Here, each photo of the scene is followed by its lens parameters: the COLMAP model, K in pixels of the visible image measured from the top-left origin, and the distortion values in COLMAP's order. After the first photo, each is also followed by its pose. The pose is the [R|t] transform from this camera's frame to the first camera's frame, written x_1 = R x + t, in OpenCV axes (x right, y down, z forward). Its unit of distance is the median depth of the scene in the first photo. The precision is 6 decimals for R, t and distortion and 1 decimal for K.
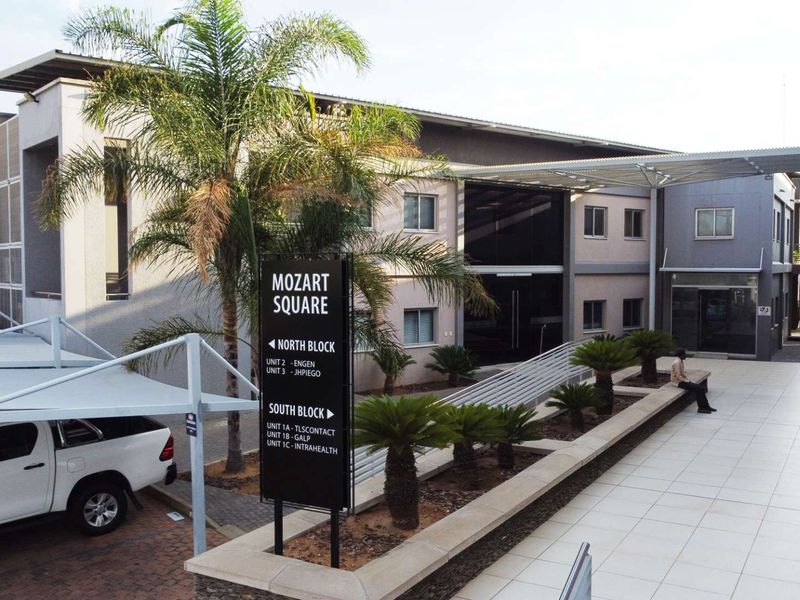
lens RADIAL K [[808.0, 0, 400.0], [0, 808.0, 300.0], [0, 0, 1]] dist [0.007169, -0.020695]
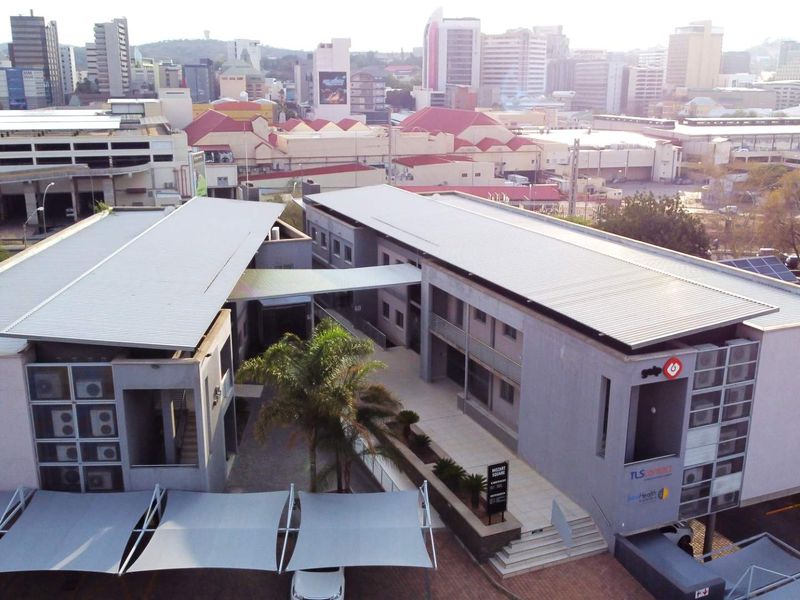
lens RADIAL K [[808.0, 0, 400.0], [0, 808.0, 300.0], [0, 0, 1]] dist [0.007169, -0.020695]
pose [[0.602373, -0.209750, 0.770164, -3.776994], [0.027268, 0.969702, 0.242766, -2.074479], [-0.797749, -0.125235, 0.589841, -1.138948]]
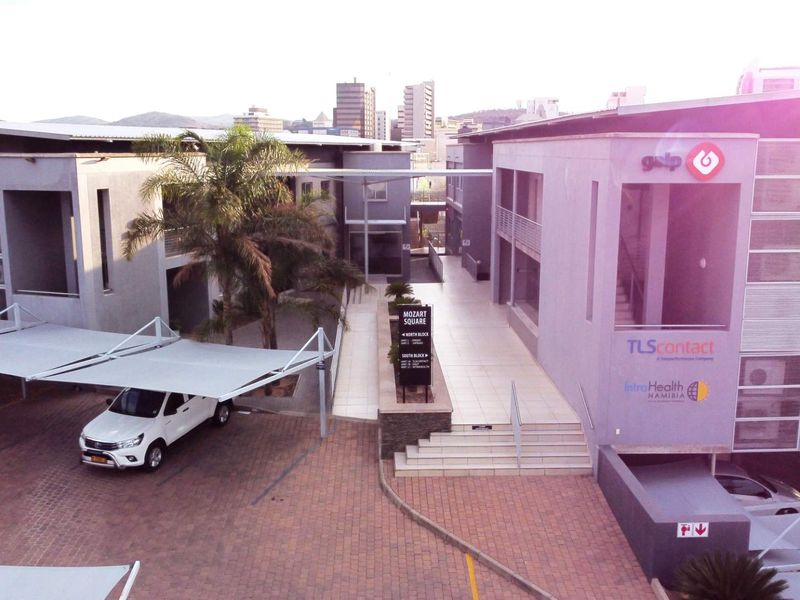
lens RADIAL K [[808.0, 0, 400.0], [0, 808.0, 300.0], [0, 0, 1]] dist [0.007169, -0.020695]
pose [[0.852649, -0.097961, 0.513219, -1.708399], [0.023406, 0.988442, 0.149783, -0.525465], [-0.521960, -0.115700, 0.845086, -1.515140]]
